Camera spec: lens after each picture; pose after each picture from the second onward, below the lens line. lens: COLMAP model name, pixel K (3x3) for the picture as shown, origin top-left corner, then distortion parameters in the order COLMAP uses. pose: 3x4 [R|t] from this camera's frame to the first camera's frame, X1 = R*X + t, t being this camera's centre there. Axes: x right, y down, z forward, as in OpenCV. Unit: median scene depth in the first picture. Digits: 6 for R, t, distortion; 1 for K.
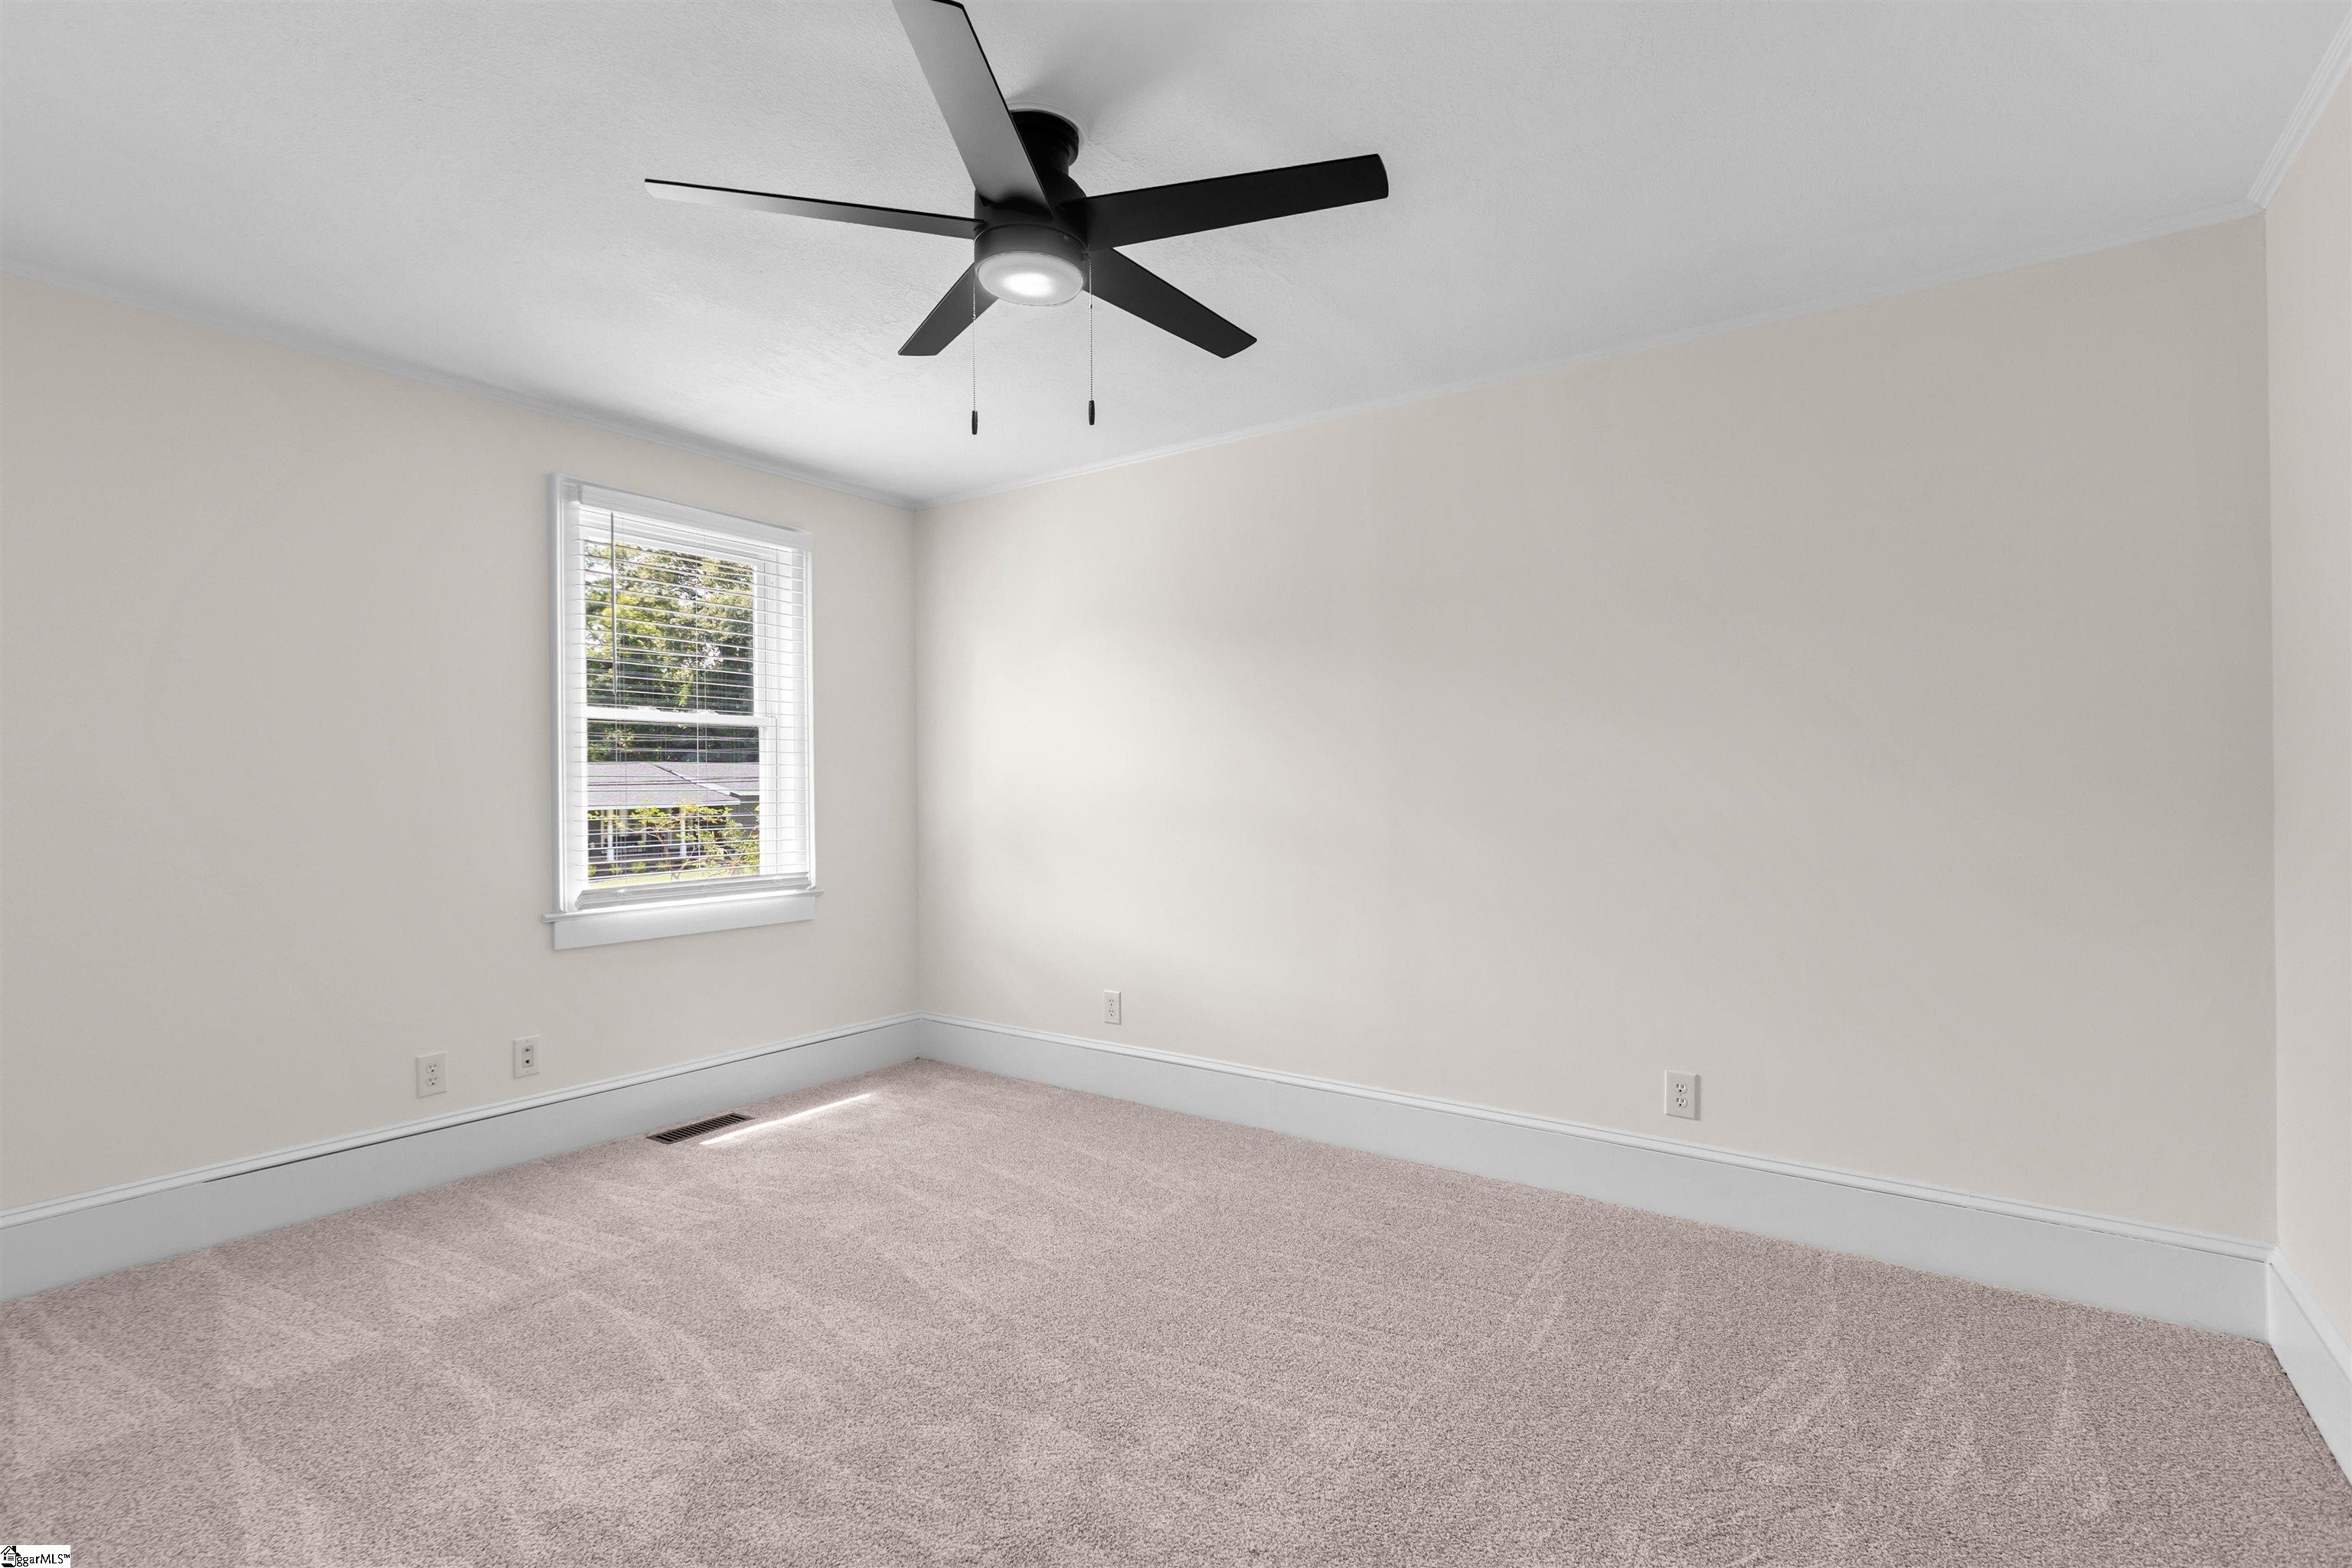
lens RADIAL K [[1082.0, 0, 1170.4], [0, 1082.0, 774.2], [0, 0, 1]] dist [-0.003298, -0.000906]
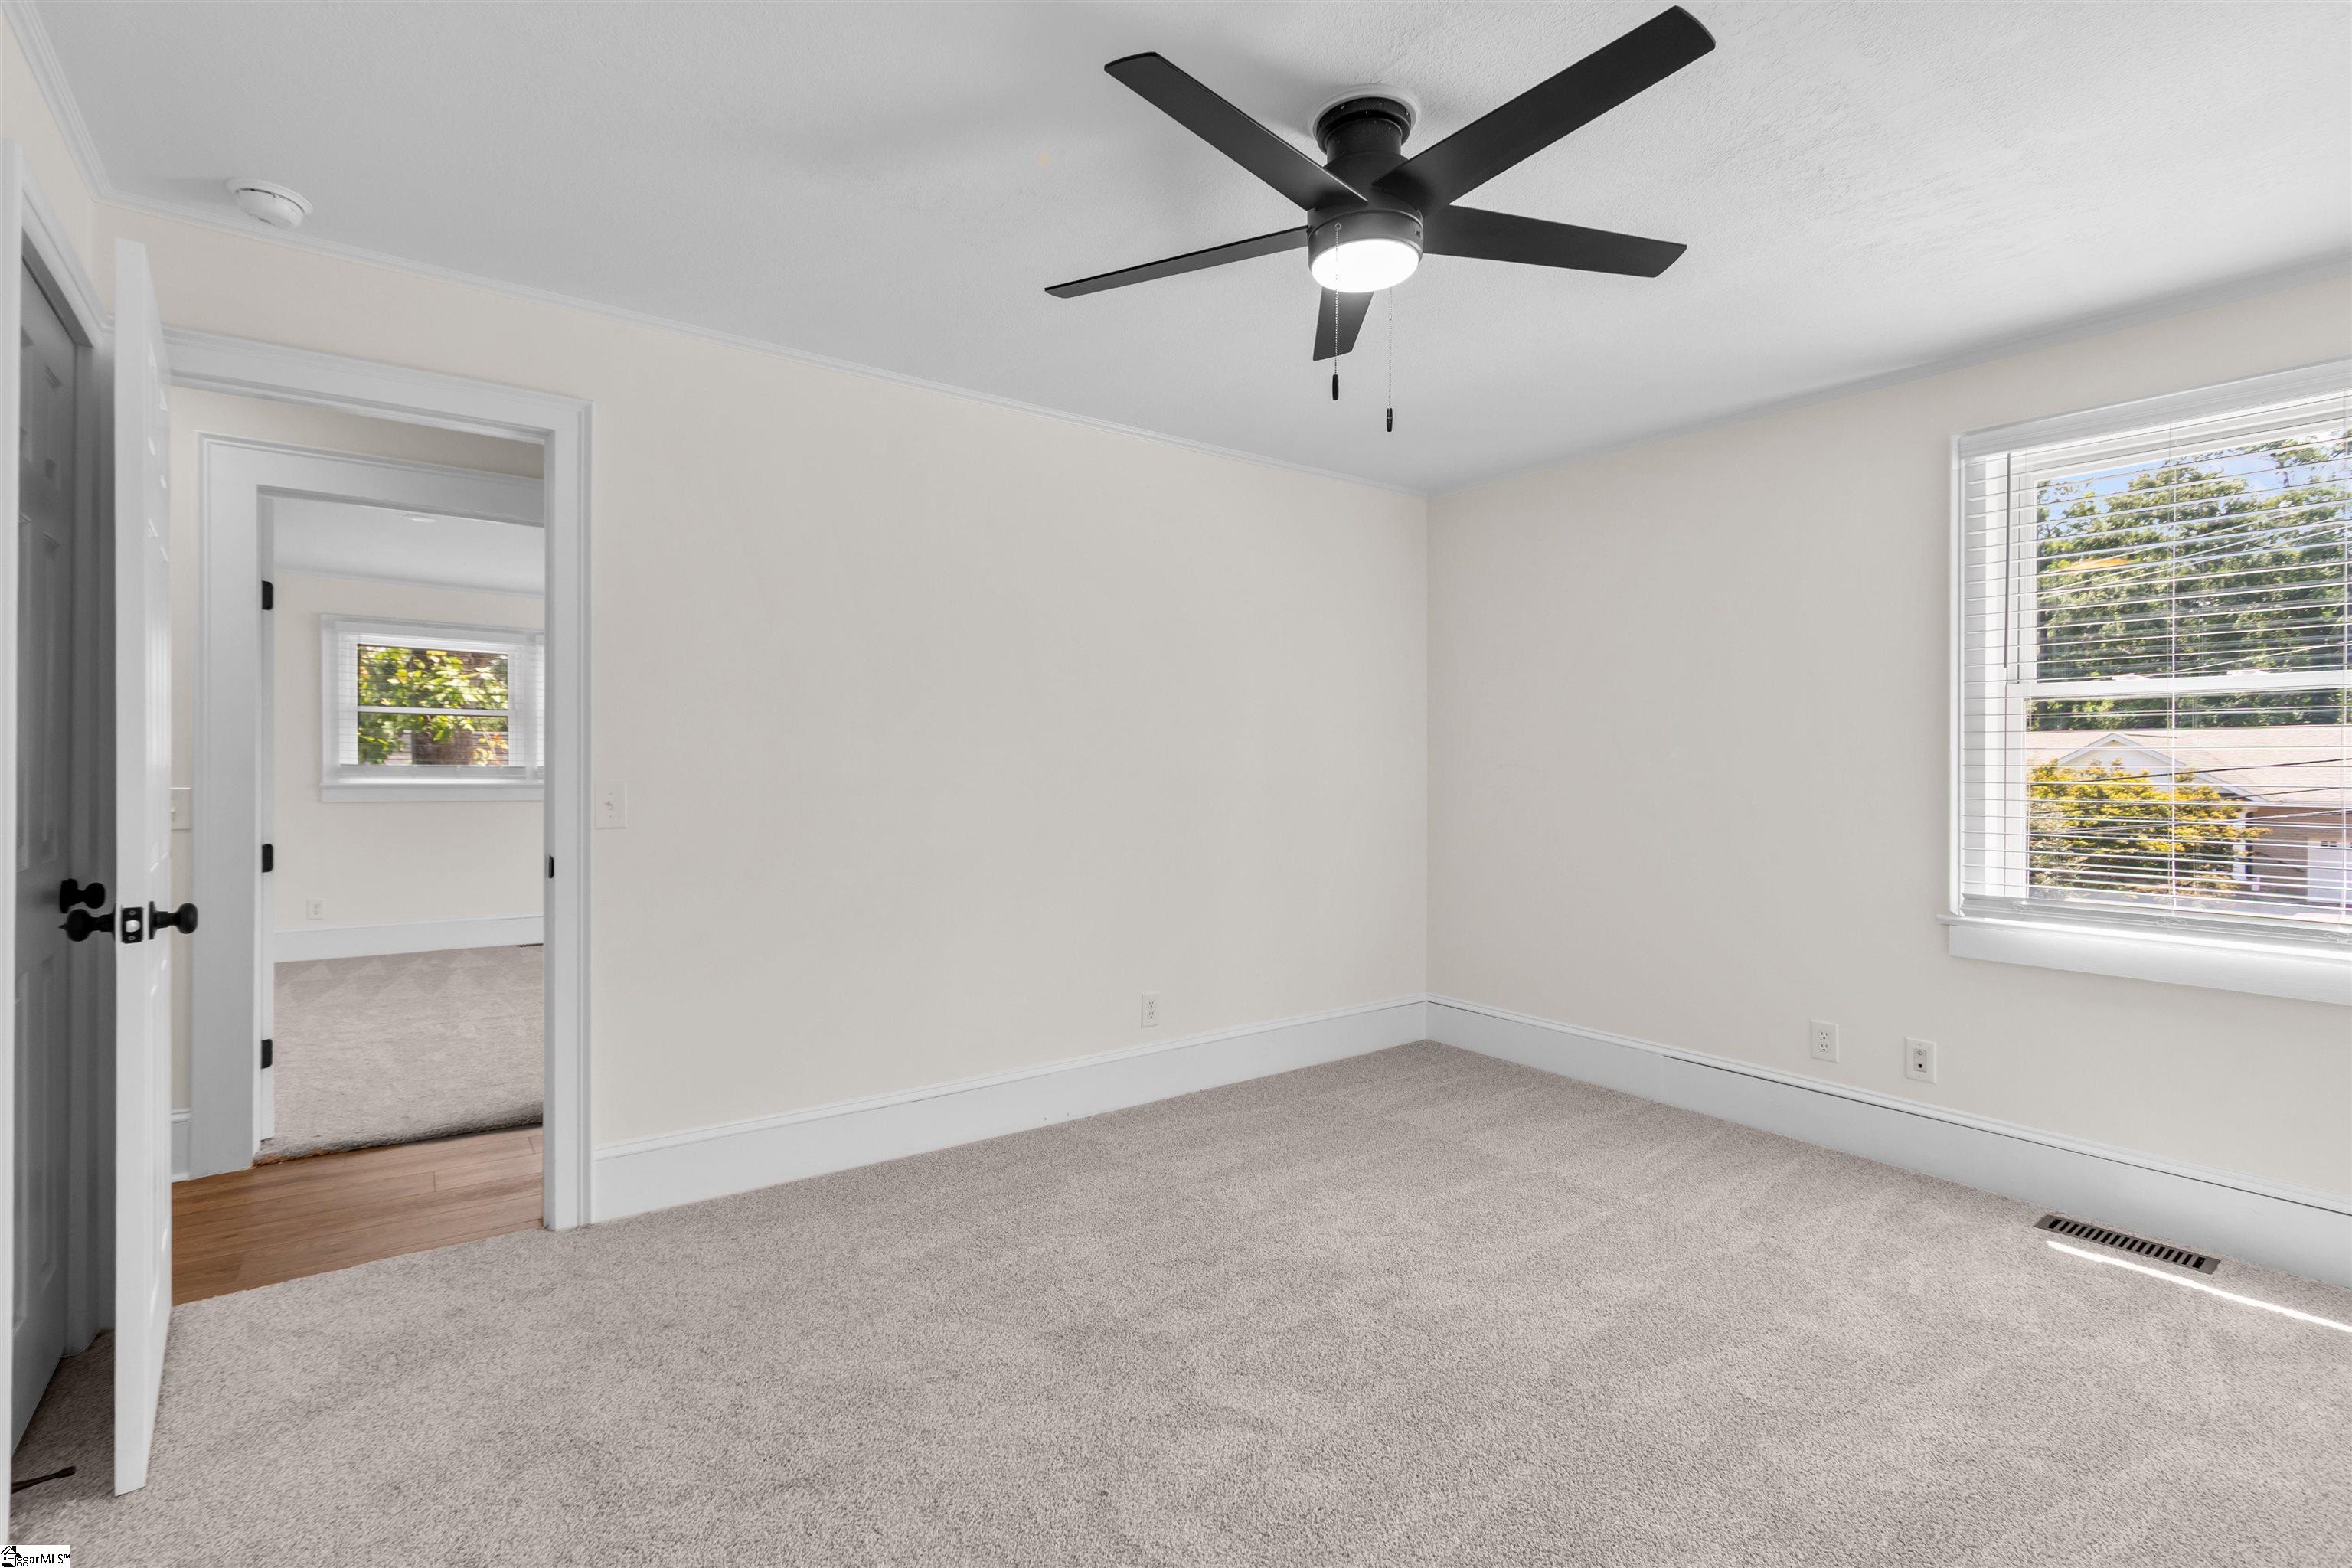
lens RADIAL K [[1082.0, 0, 1170.4], [0, 1082.0, 774.2], [0, 0, 1]] dist [-0.003298, -0.000906]
pose [[-0.303310, 0.010143, -0.952838, 0.544361], [-0.000573, 0.999941, 0.010827, -0.000514], [0.952892, 0.003830, -0.303287, 0.707122]]
